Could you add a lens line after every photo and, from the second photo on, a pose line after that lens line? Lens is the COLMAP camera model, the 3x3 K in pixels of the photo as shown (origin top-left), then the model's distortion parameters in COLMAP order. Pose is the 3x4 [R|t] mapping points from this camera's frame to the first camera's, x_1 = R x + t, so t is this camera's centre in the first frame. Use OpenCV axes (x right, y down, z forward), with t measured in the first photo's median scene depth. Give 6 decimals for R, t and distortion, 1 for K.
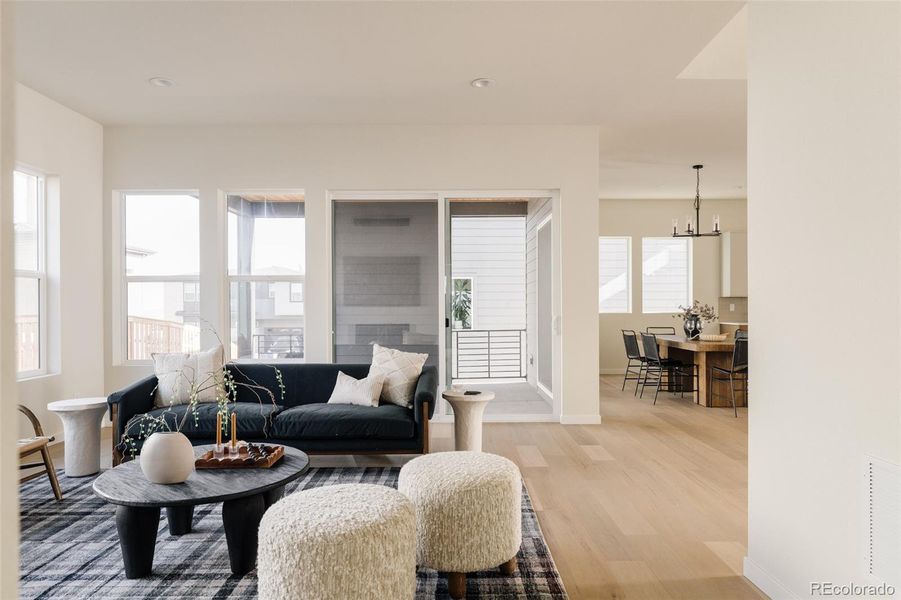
lens RADIAL K [[564.9, 0, 450.8], [0, 564.9, 304.2], [0, 0, 1]] dist [0.008629, -0.001956]
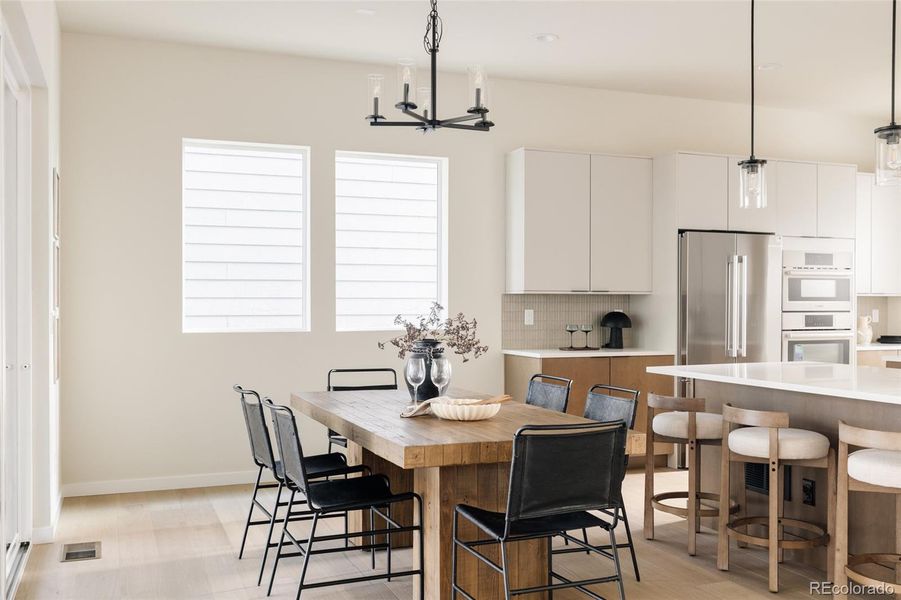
lens RADIAL K [[862.5, 0, 450.5], [0, 862.5, 300.0], [0, 0, 1]] dist [0.019222, 0.007388]
pose [[0.938805, 0.003881, 0.344427, 0.249322], [-0.001849, 0.999979, -0.006229, -0.004881], [-0.344443, 0.005211, 0.938793, 0.464072]]
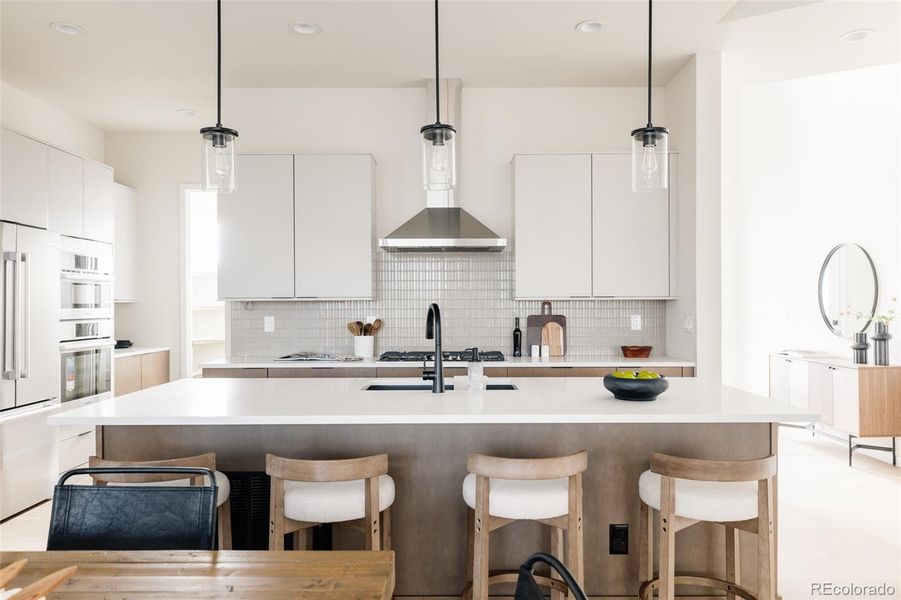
lens RADIAL K [[697.9, 0, 450.5], [0, 697.9, 300.0], [0, 0, 1]] dist [0.003628, -0.001118]
pose [[0.012228, 0.002102, 0.999923, 0.281759], [0.003451, 0.999992, -0.002145, -0.014439], [-0.999919, 0.003477, 0.012221, 0.843256]]
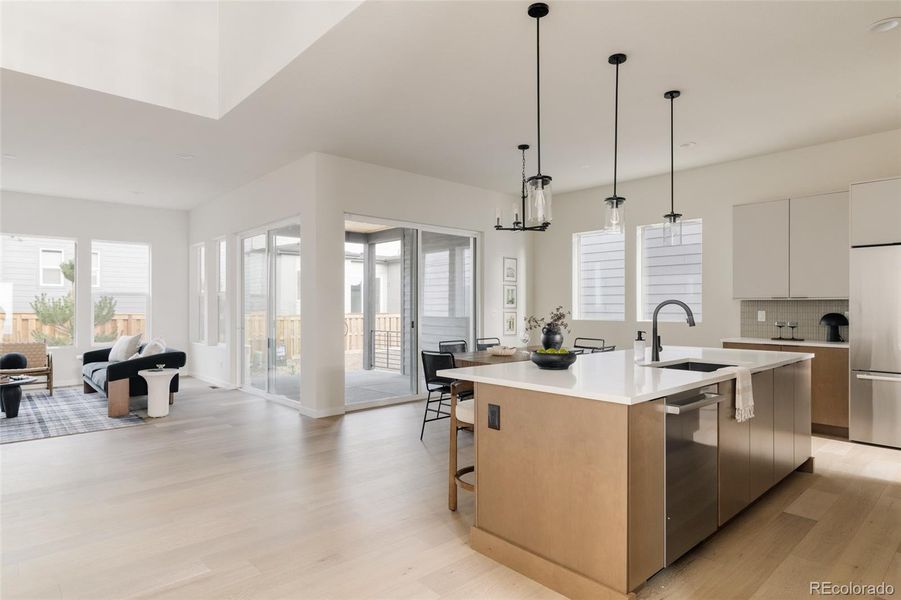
lens RADIAL K [[510.9, 0, 456.5], [0, 510.9, 303.0], [0, 0, 1]] dist [-0.000653, -0.000310]
pose [[0.661932, -0.002107, -0.749561, 0.909743], [-0.002750, 0.999982, -0.005239, -0.007256], [0.749559, 0.005529, 0.661915, 0.412598]]
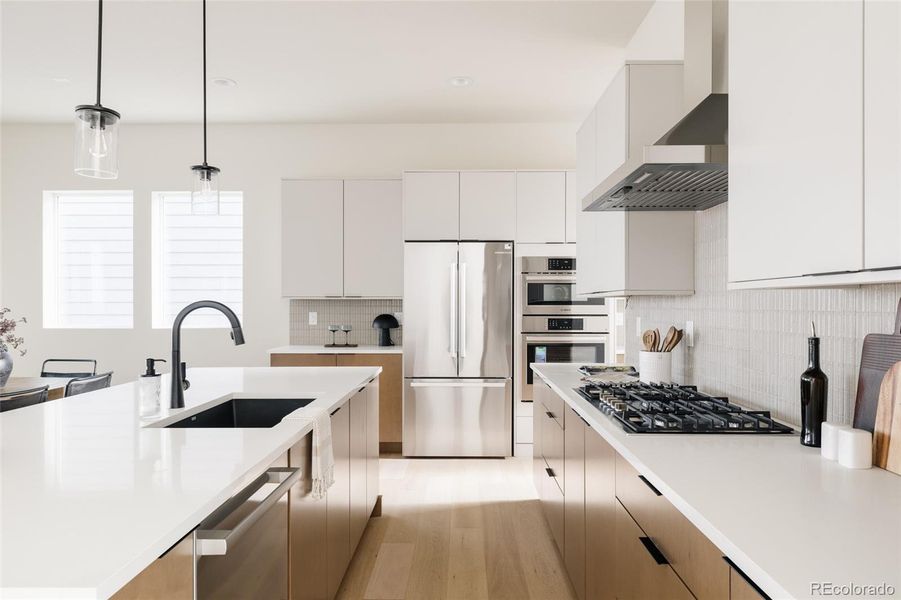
lens RADIAL K [[564.9, 0, 450.8], [0, 564.9, 304.2], [0, 0, 1]] dist [0.008629, -0.001956]
pose [[0.999471, 0.001610, -0.032478, 0.830386], [-0.001565, 0.999998, 0.001413, -0.011938], [0.032481, -0.001361, 0.999471, 0.571594]]
